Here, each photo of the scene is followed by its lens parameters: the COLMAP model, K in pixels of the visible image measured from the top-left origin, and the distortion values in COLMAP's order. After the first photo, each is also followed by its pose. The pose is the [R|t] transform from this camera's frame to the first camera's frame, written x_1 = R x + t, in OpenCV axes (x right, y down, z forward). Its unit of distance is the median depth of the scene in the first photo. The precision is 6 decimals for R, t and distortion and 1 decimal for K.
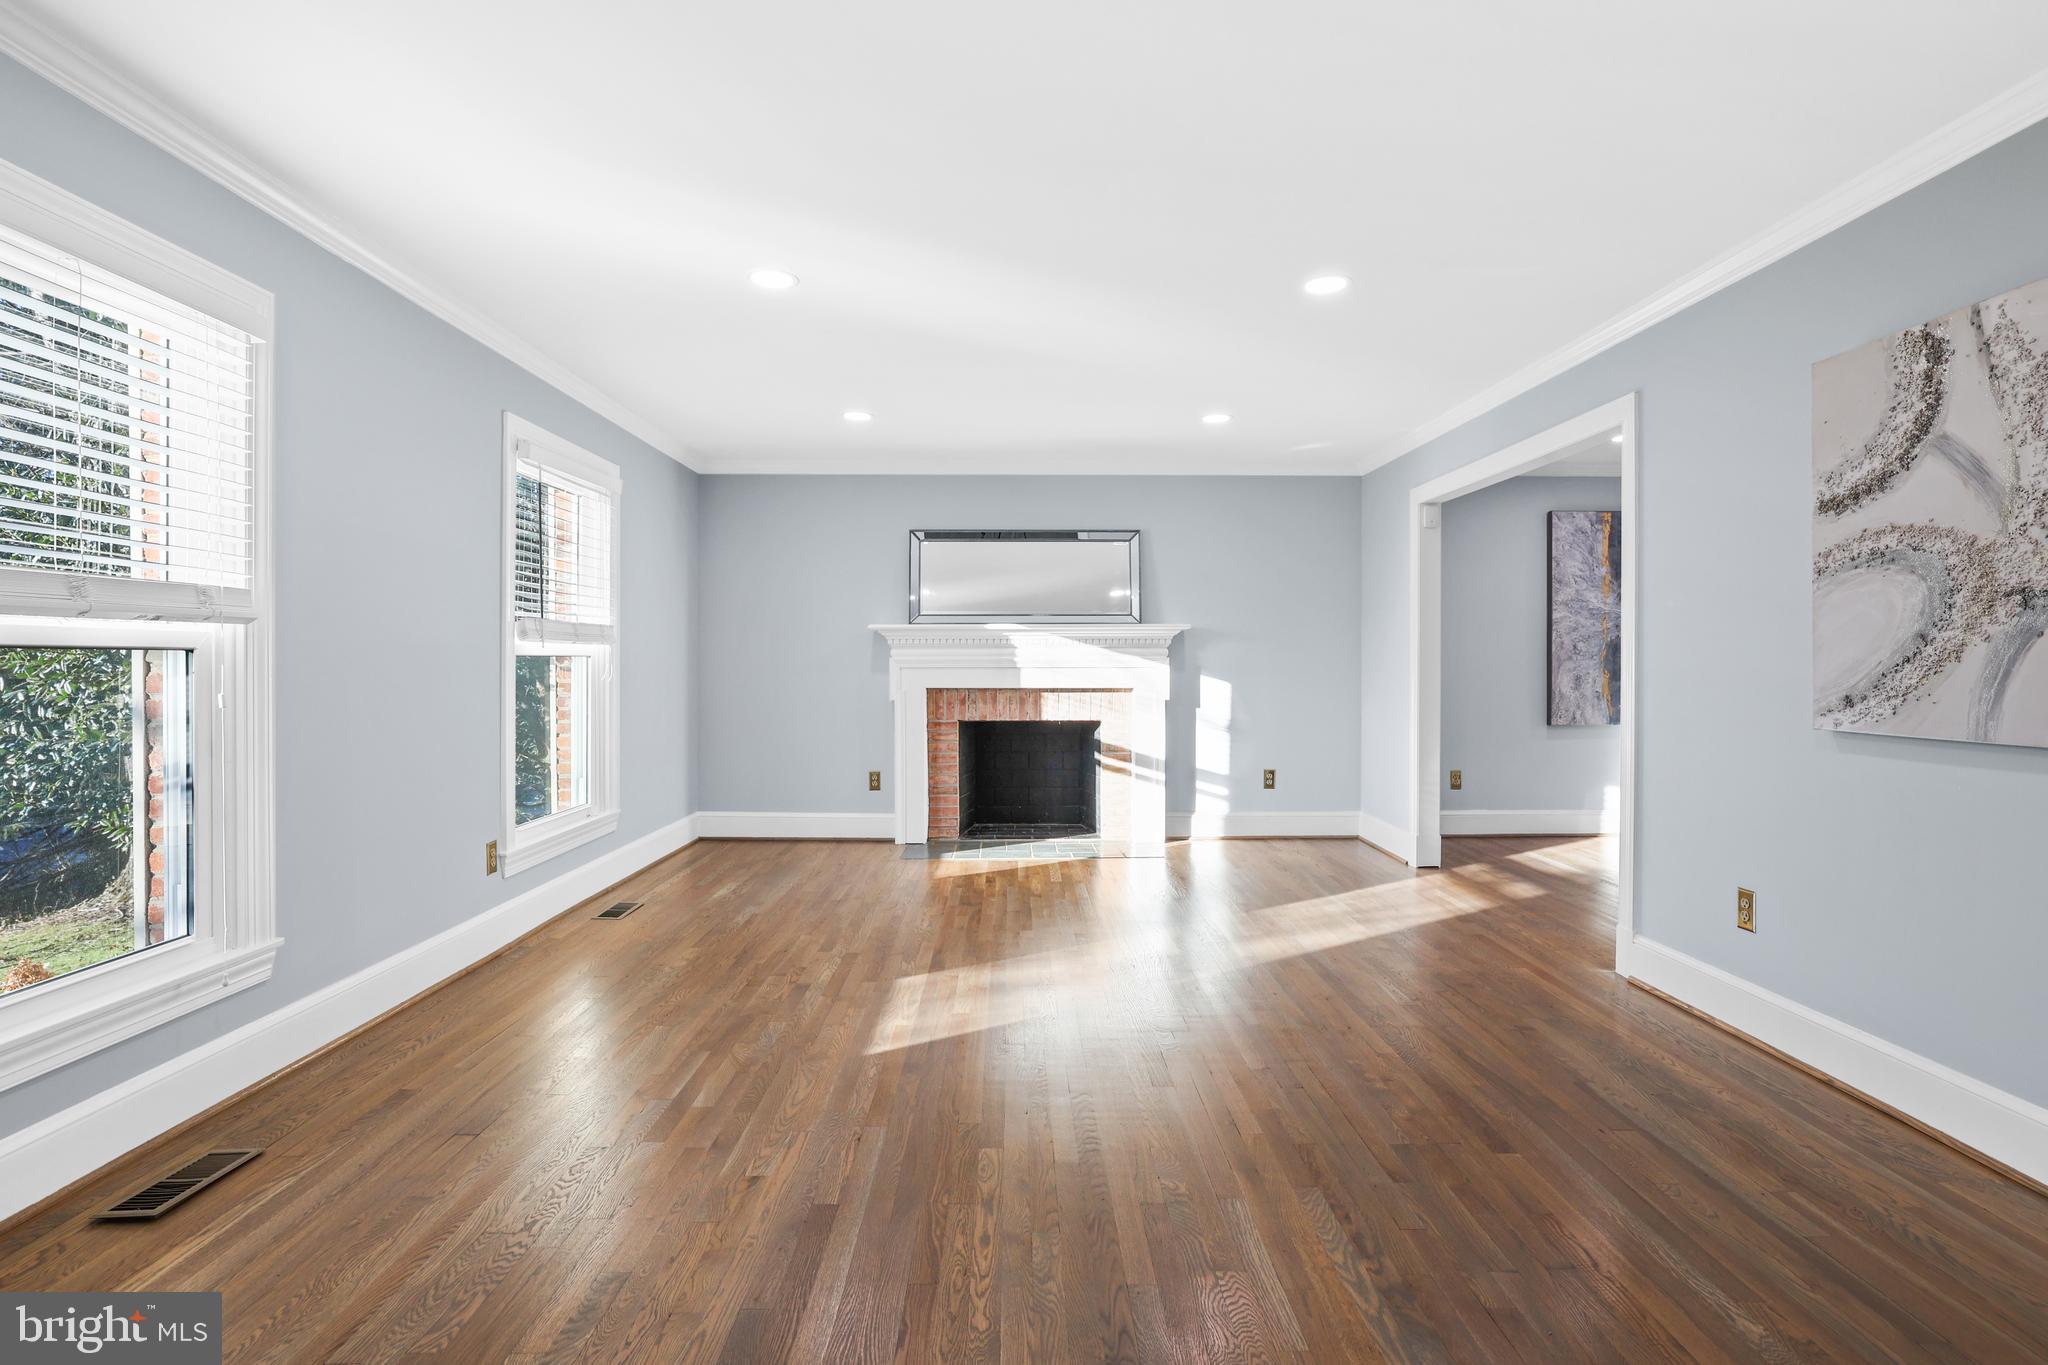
lens RADIAL K [[982.5, 0, 1018.2], [0, 982.5, 672.6], [0, 0, 1]] dist [-0.025218, 0.002817]
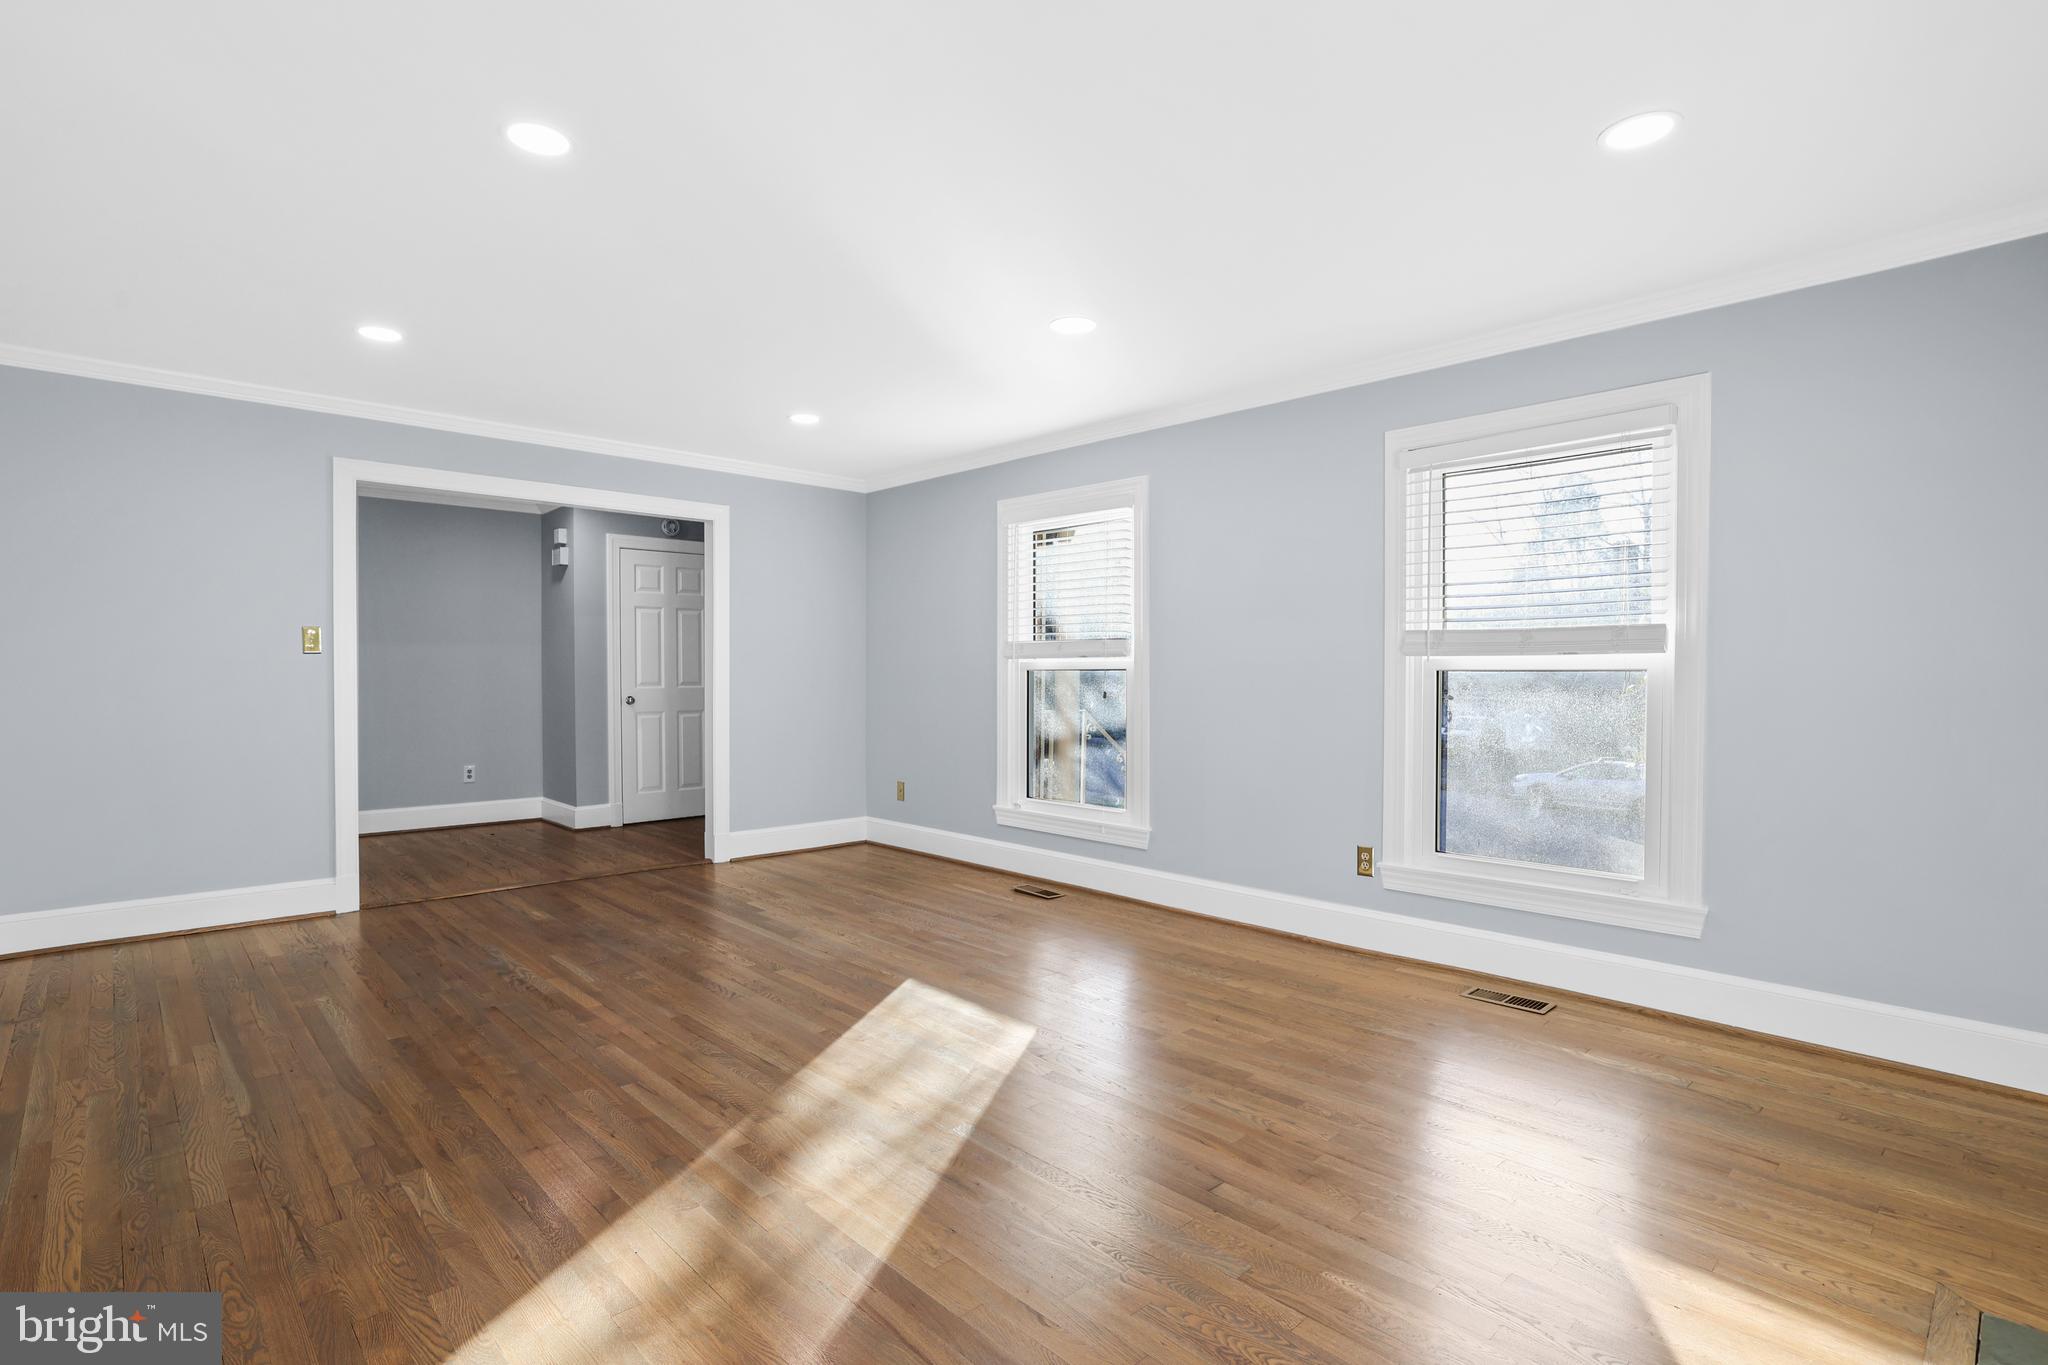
lens RADIAL K [[982.5, 0, 1008.6], [0, 982.5, 684.6], [0, 0, 1]] dist [-0.025218, 0.002817]
pose [[-0.740624, 0.001389, -0.671918, 0.703068], [-0.012466, 0.999797, 0.015807, -0.021430], [0.671804, 0.020083, -0.740456, 2.307758]]
